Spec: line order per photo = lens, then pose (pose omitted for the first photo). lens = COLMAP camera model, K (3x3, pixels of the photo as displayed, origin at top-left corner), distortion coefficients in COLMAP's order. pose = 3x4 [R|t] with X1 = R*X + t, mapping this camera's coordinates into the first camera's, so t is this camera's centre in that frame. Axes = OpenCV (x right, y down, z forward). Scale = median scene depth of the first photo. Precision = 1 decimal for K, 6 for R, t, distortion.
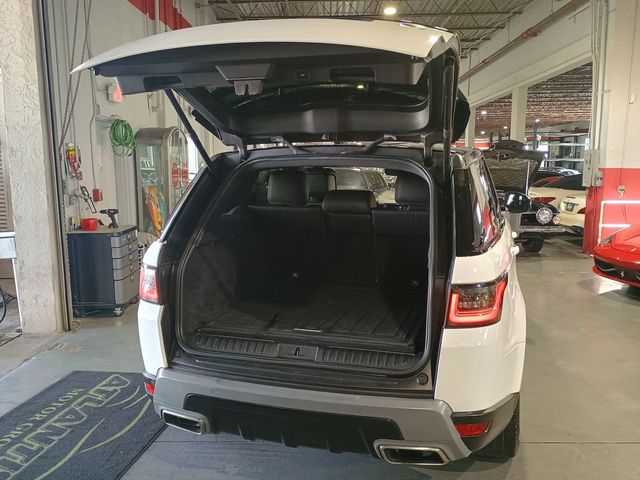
lens RADIAL K [[555.3, 0, 320.4], [0, 555.3, 245.9], [0, 0, 1]] dist [0.070906, -0.071526]
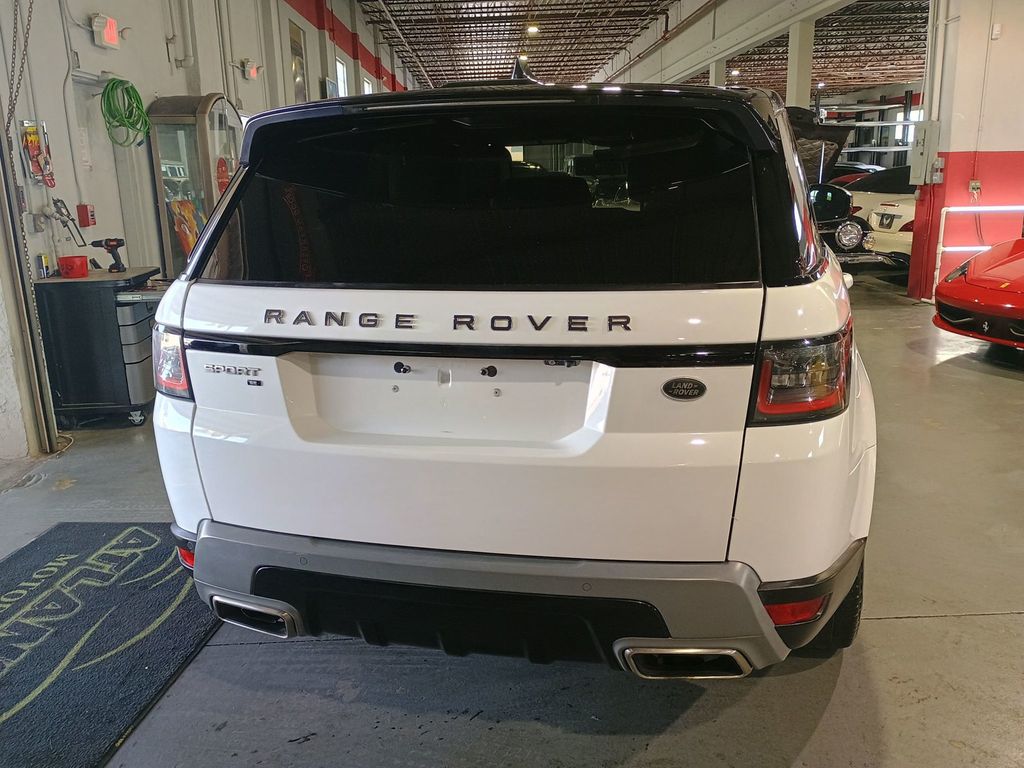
lens RADIAL K [[887.6, 0, 506.0], [0, 887.6, 389.7], [0, 0, 1]] dist [0.026996, -0.008567]
pose [[0.998844, -0.033622, 0.034346, -0.014835], [0.030116, 0.994737, 0.097931, 0.013212], [-0.037457, -0.096783, 0.994600, 0.098679]]
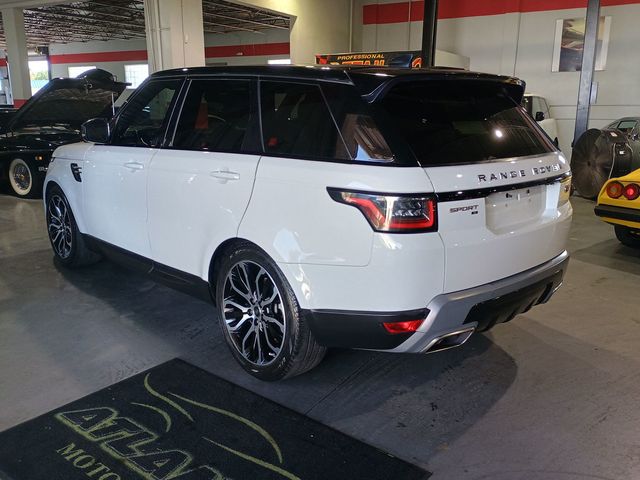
lens RADIAL K [[558.1, 0, 327.3], [0, 558.1, 239.9], [0, 0, 1]] dist [0.064129, -0.068944]
pose [[0.498358, -0.197718, 0.844125, -0.702291], [0.115245, 0.980115, 0.161532, -0.032994], [-0.859277, 0.016781, 0.511234, 0.396756]]
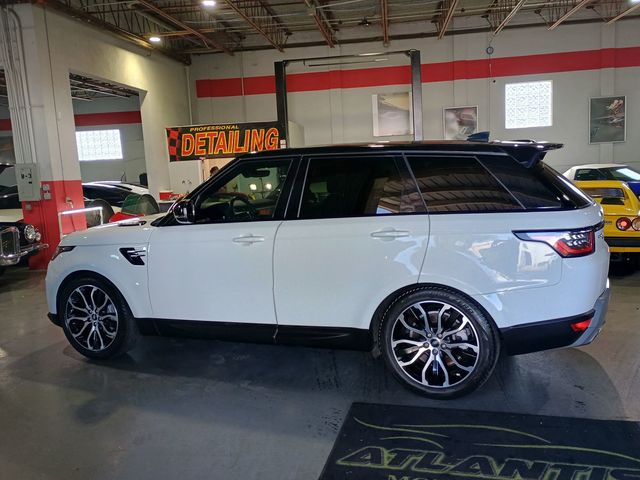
lens RADIAL K [[558.1, 0, 327.3], [0, 558.1, 239.9], [0, 0, 1]] dist [0.064129, -0.068944]
pose [[0.110198, -0.138925, 0.984153, -0.999999], [0.192959, 0.974334, 0.115933, -0.122346], [-0.974999, 0.177126, 0.134176, 0.852481]]
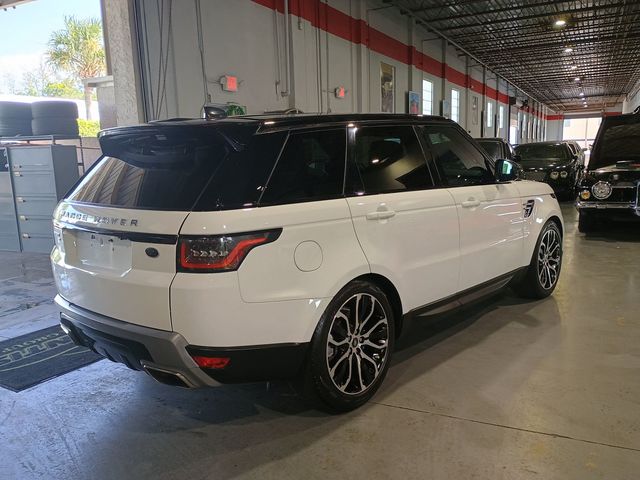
lens RADIAL K [[558.1, 0, 327.3], [0, 558.1, 239.9], [0, 0, 1]] dist [0.064129, -0.068944]
pose [[0.903630, 0.041739, -0.426275, 0.521701], [-0.030705, 0.998993, 0.032729, 0.016163], [0.427212, -0.016486, 0.904001, 0.032558]]
